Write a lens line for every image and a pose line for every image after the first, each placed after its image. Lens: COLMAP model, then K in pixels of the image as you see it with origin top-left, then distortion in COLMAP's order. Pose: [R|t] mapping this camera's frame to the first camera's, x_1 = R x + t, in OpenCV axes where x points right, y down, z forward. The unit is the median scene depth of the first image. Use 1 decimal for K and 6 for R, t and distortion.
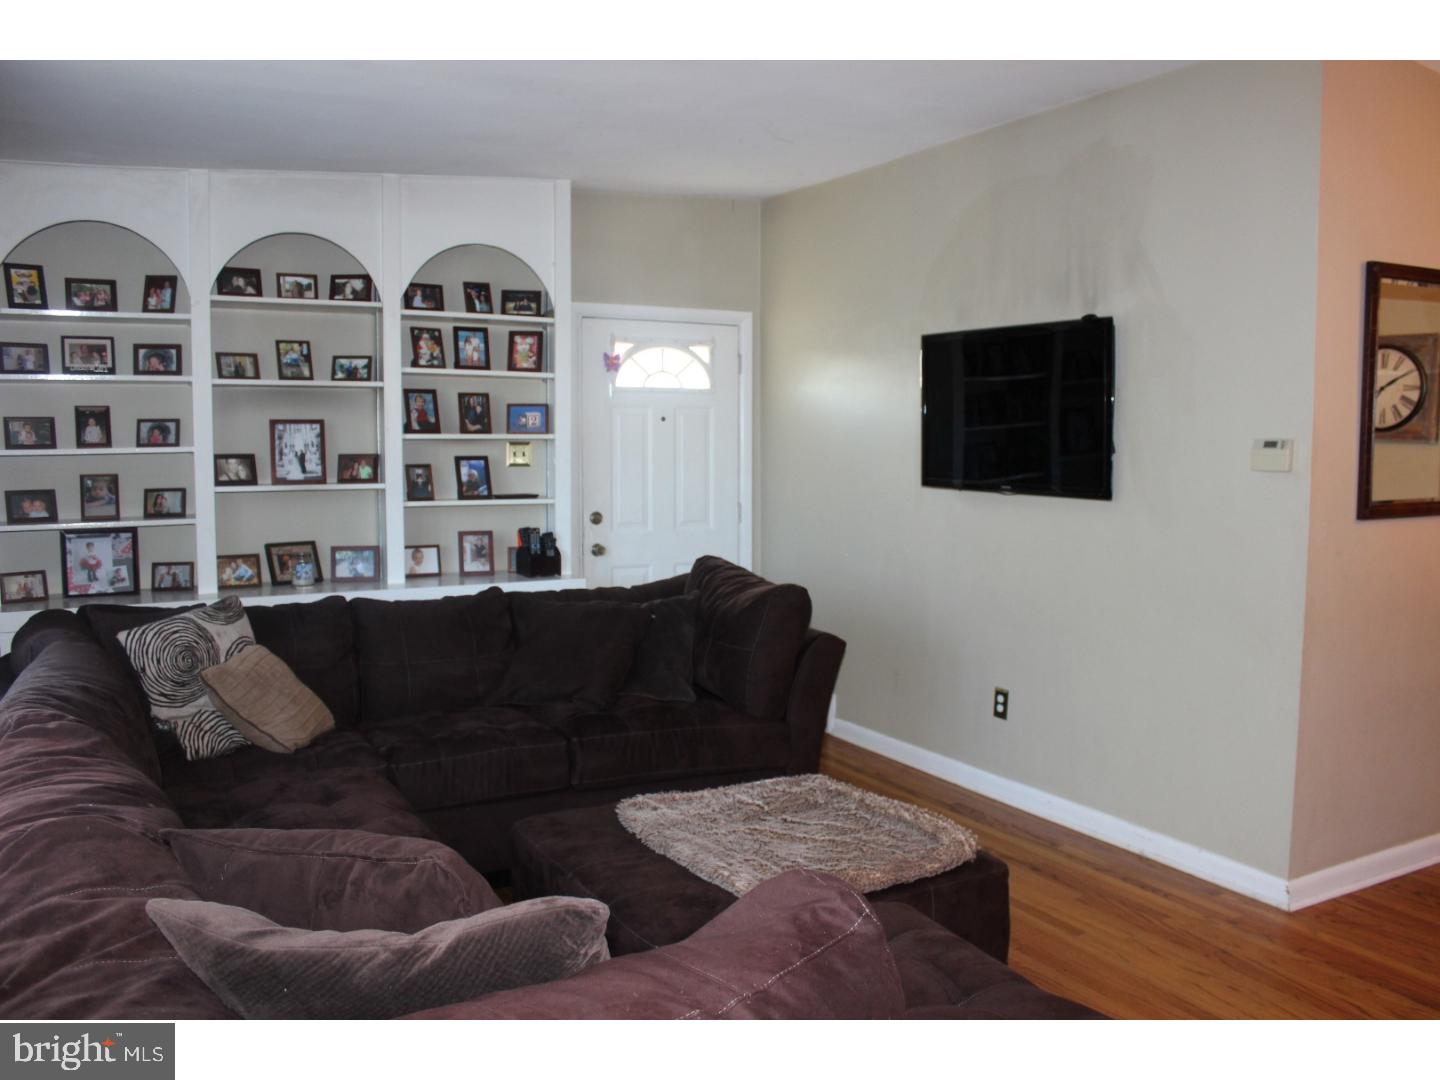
lens RADIAL K [[1240.8, 0, 728.7], [0, 1240.8, 535.0], [0, 0, 1]] dist [-0.076626, 0.059092]
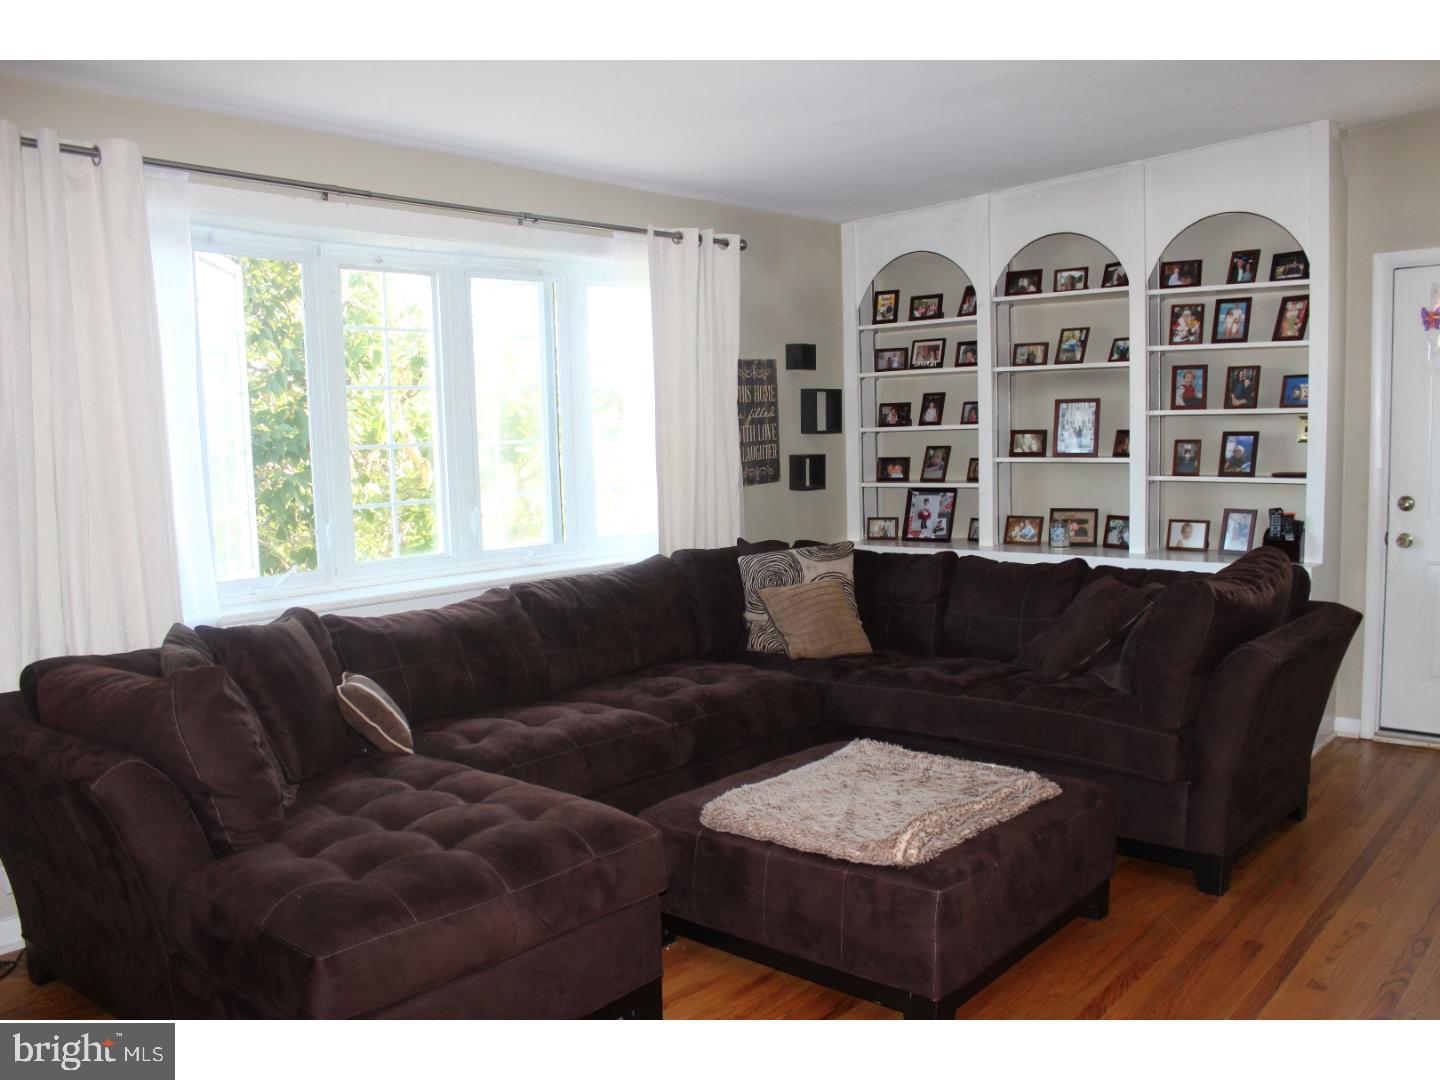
lens RADIAL K [[1240.8, 0, 729.8], [0, 1240.8, 550.0], [0, 0, 1]] dist [-0.076626, 0.059092]
pose [[0.373605, 0.086247, -0.923570, 0.579561], [-0.048081, 0.996130, 0.073573, -0.024559], [0.926341, 0.016919, 0.376306, 0.290341]]
